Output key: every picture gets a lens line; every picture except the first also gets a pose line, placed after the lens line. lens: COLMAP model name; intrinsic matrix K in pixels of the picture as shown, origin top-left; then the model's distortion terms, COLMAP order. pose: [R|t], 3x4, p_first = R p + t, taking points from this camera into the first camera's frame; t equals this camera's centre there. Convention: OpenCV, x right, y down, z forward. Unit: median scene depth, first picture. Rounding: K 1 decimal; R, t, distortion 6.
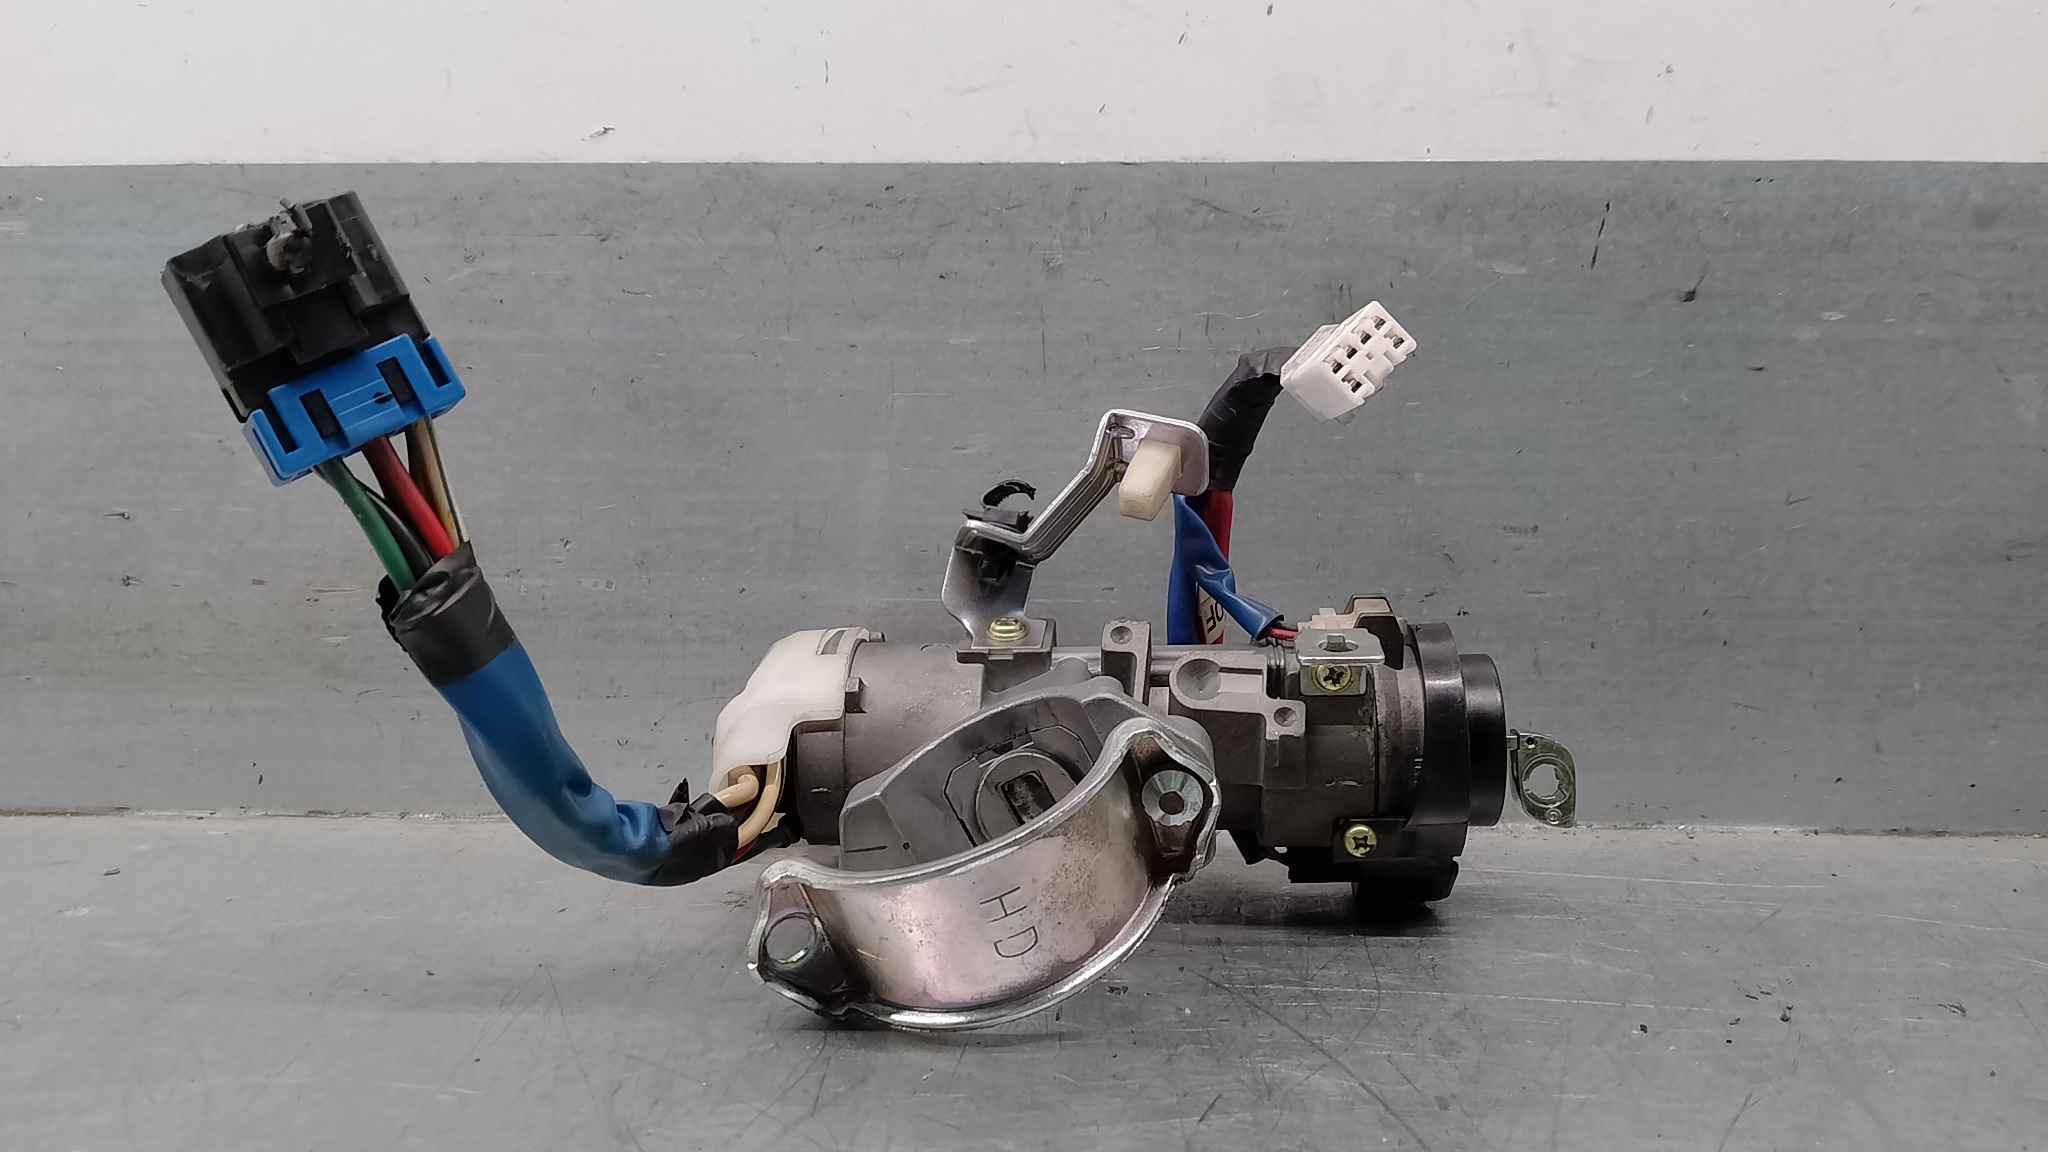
lens RADIAL K [[1666.2, 0, 1024.0], [0, 1666.2, 576.0], [0, 0, 1]] dist [0.049225, -0.131485]
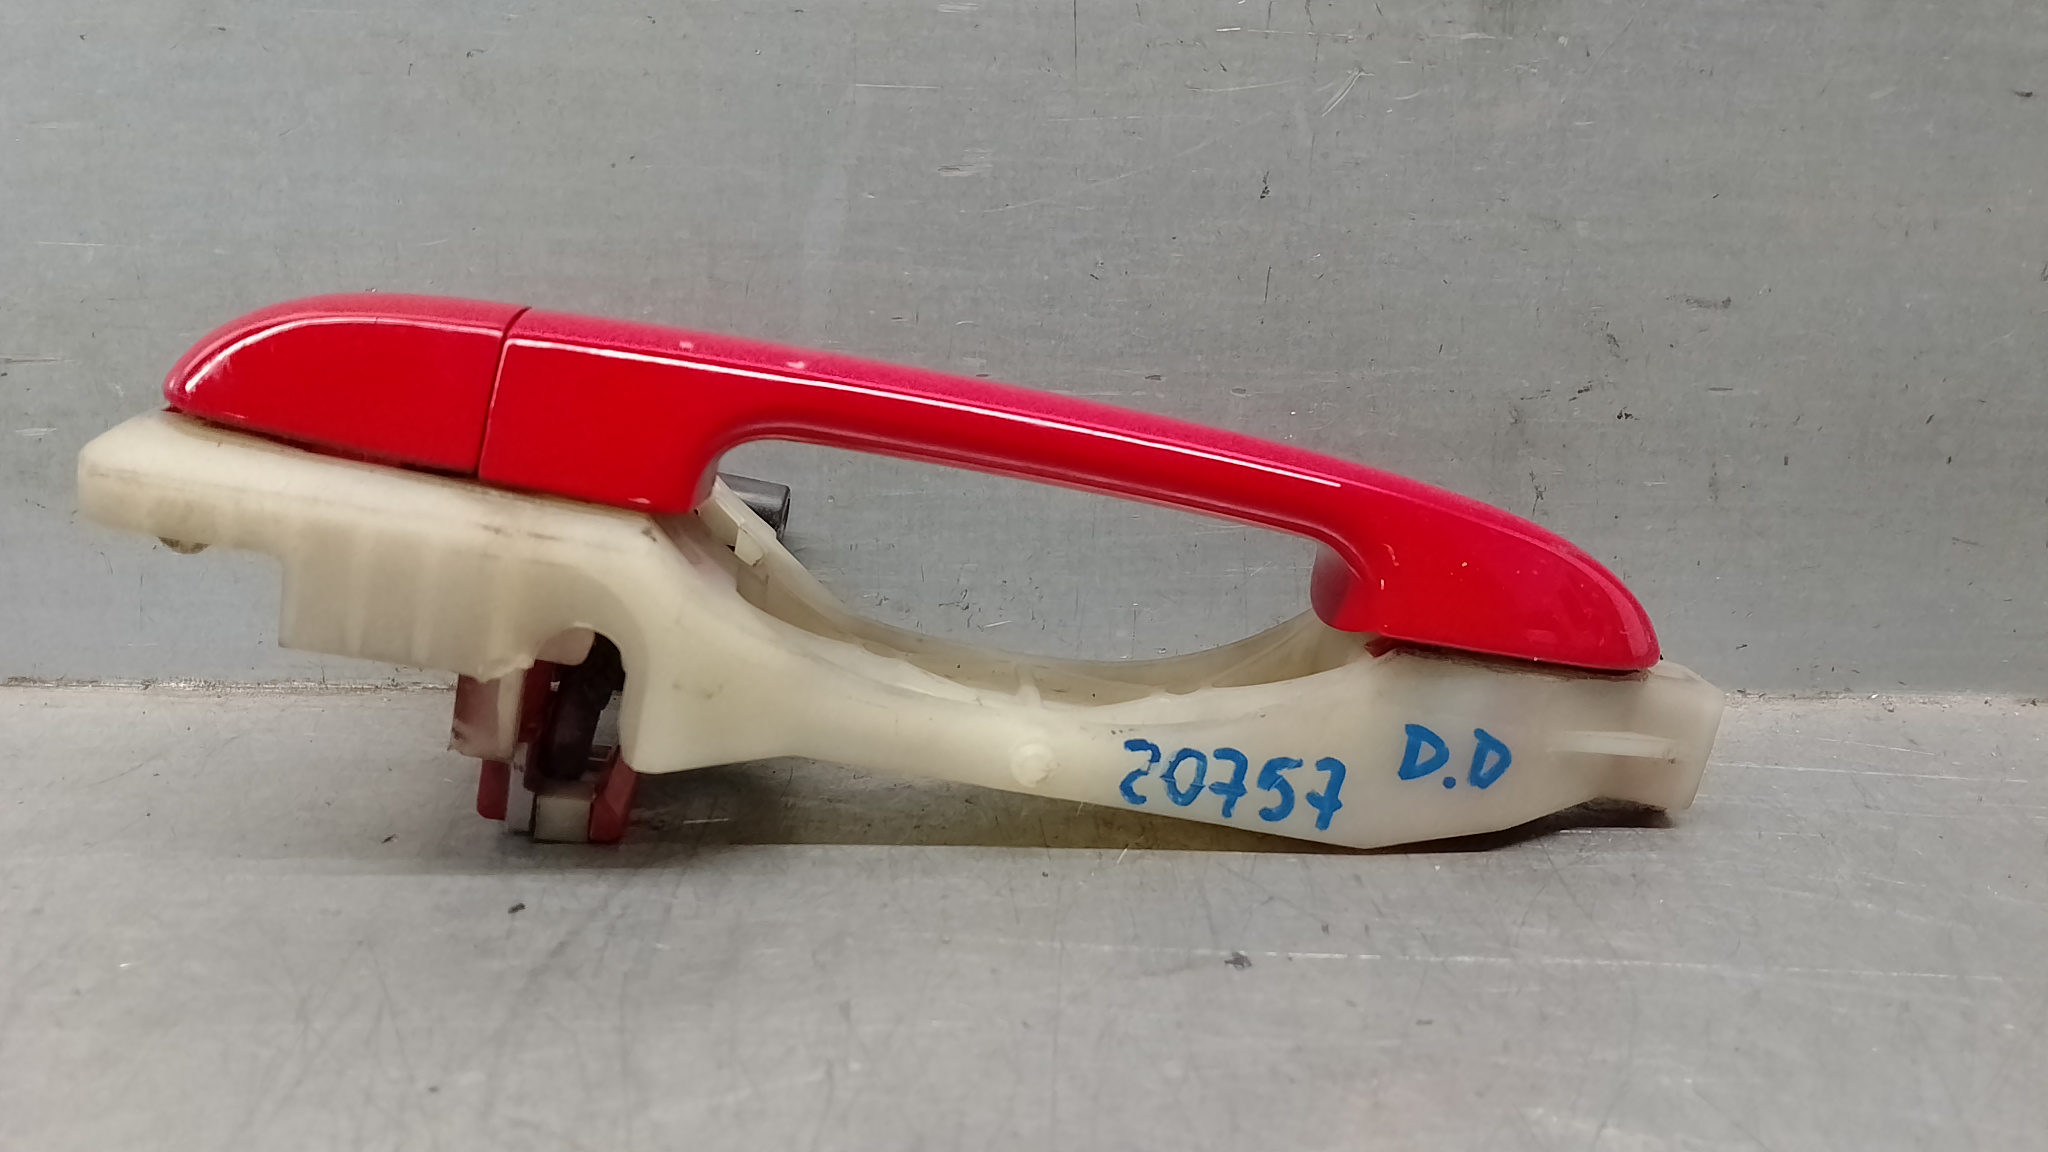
lens RADIAL K [[1660.1, 0, 1018.2], [0, 1660.1, 573.6], [0, 0, 1]] dist [0.051777, -0.145757]
pose [[0.994391, 0.003798, 0.105702, -0.084941], [-0.016215, 0.993016, 0.116864, 0.009772], [-0.104520, -0.117923, 0.987507, 0.288277]]
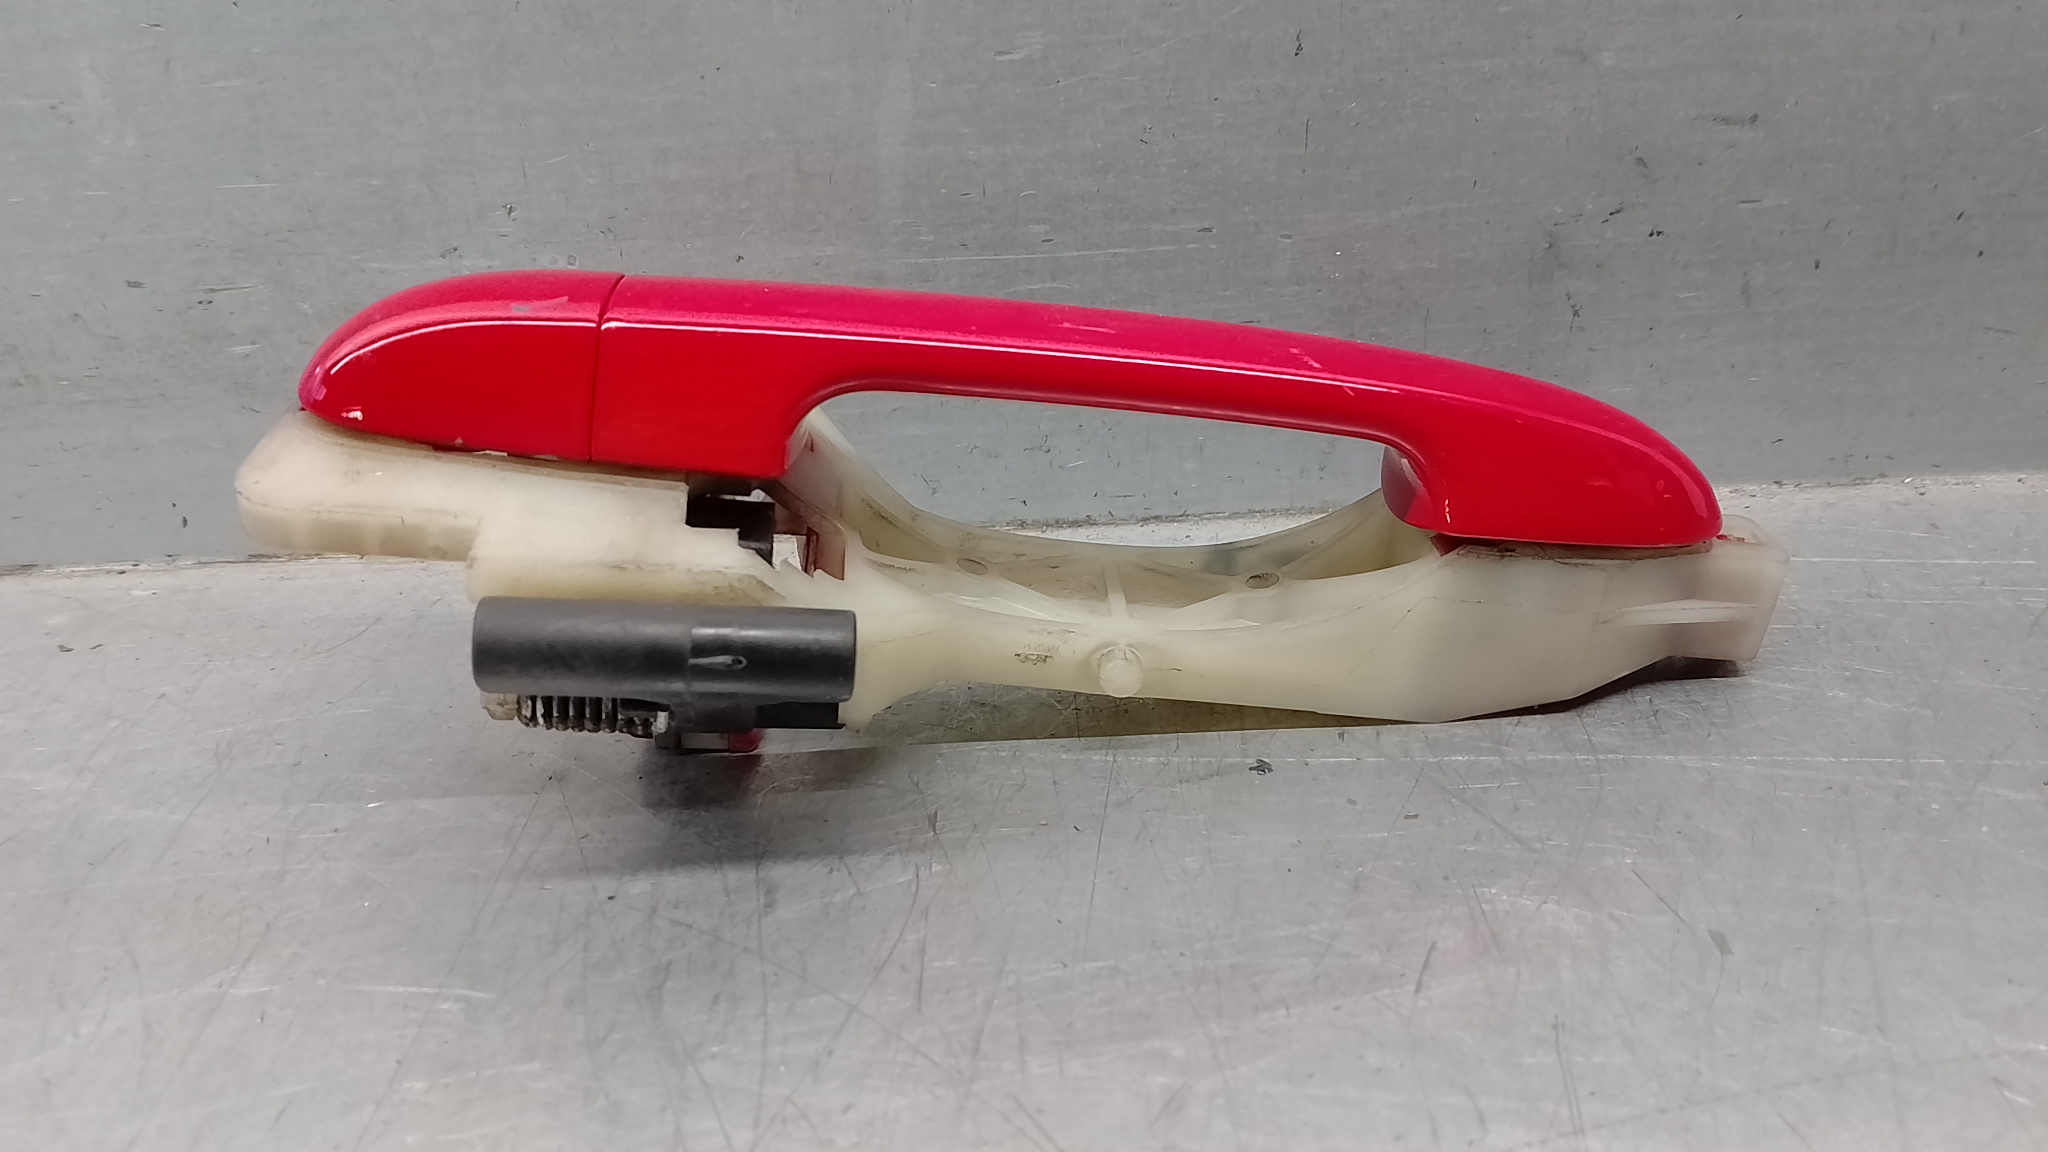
lens RADIAL K [[1675.8, 0, 1024.4], [0, 1675.8, 570.5], [0, 0, 1]] dist [0.046083, -0.142145]
pose [[0.998163, -0.060266, -0.006266, -0.039658], [0.059767, 0.962331, 0.265230, -0.053158], [-0.009954, -0.265117, 0.964165, 0.197463]]
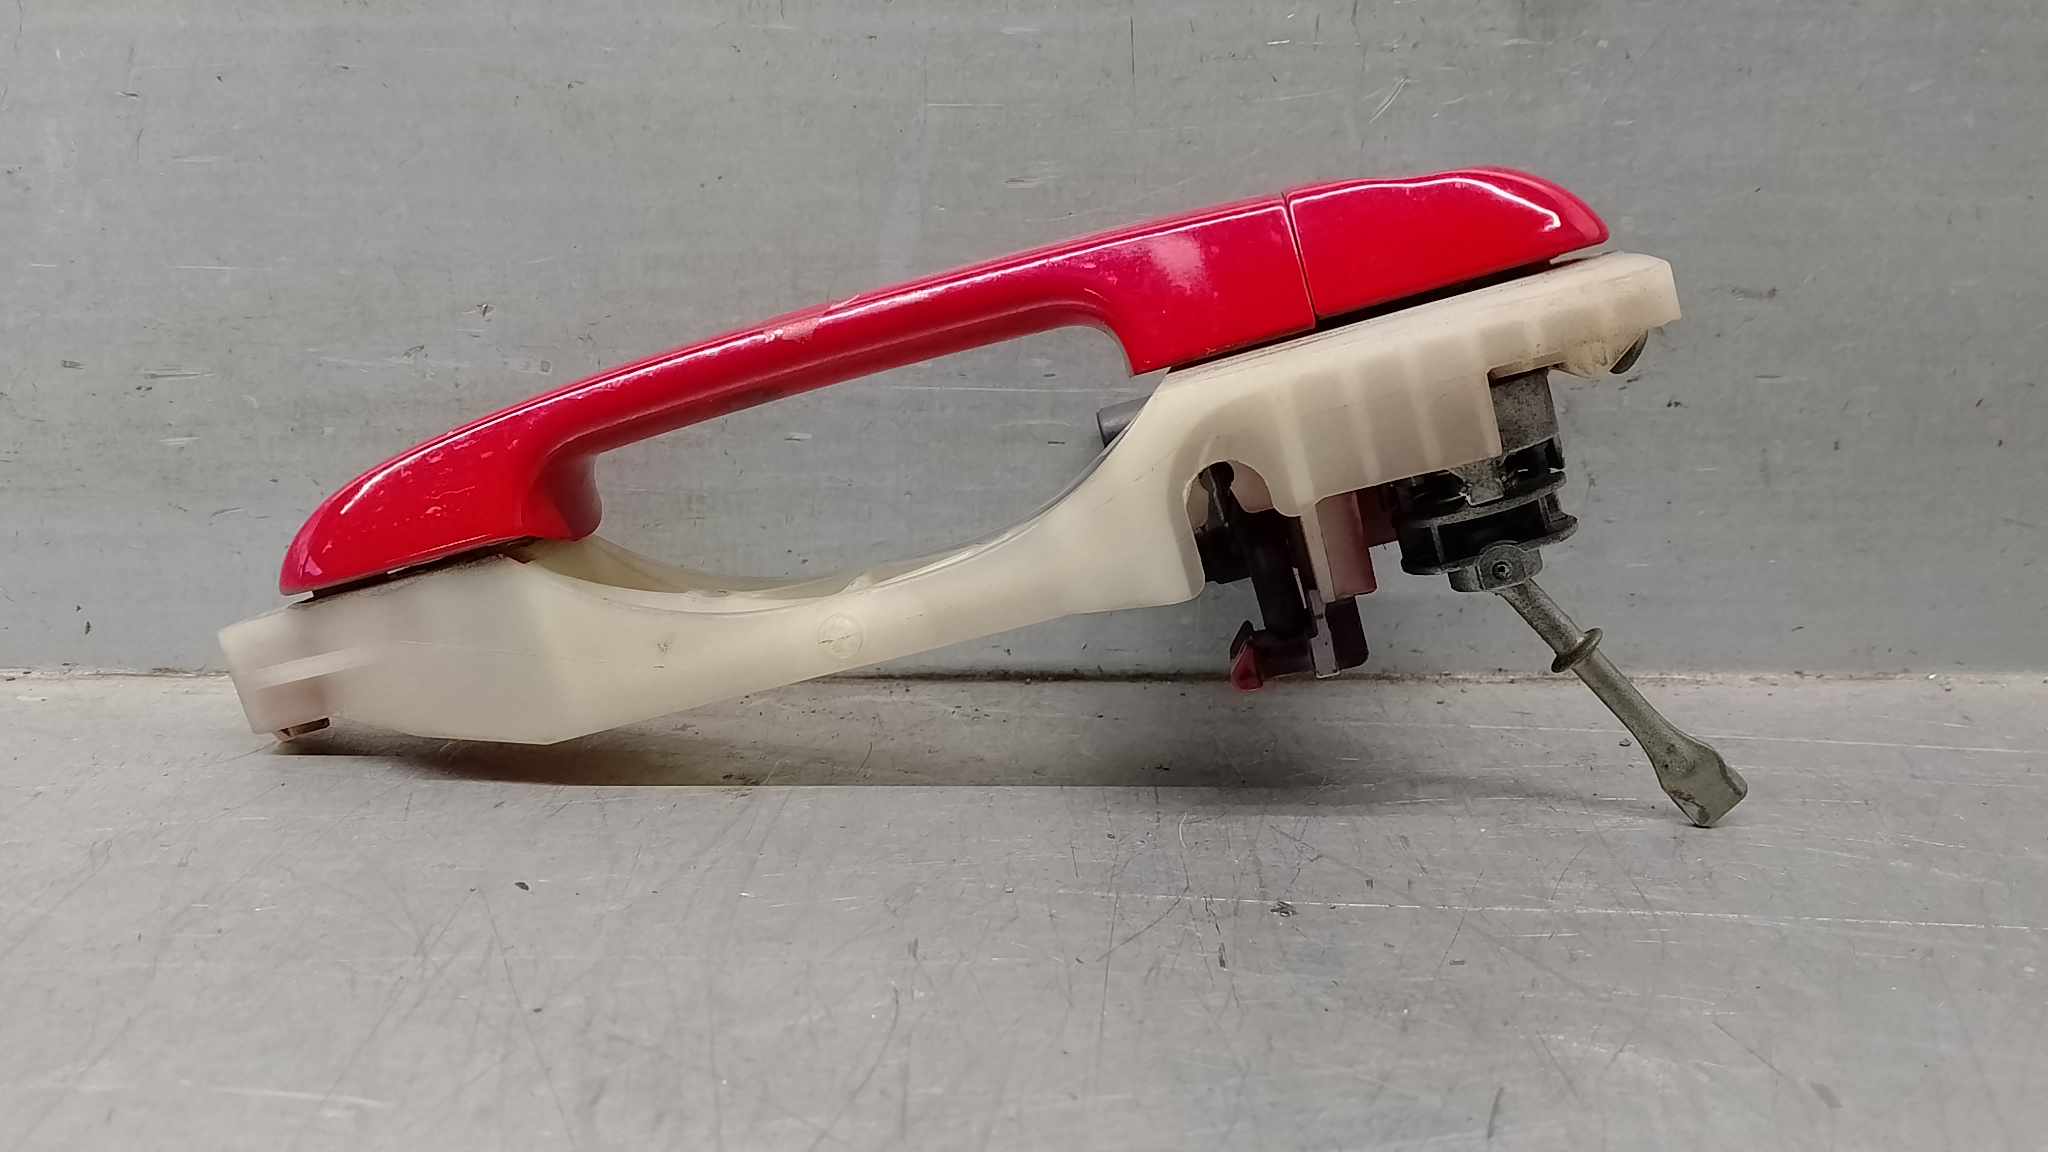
lens RADIAL K [[1675.8, 0, 1024.4], [0, 1675.8, 570.5], [0, 0, 1]] dist [0.046083, -0.142145]
pose [[0.998921, -0.004756, 0.046203, -0.071682], [0.000407, 0.995603, 0.093674, 0.026120], [-0.046446, -0.093554, 0.994530, 0.240703]]
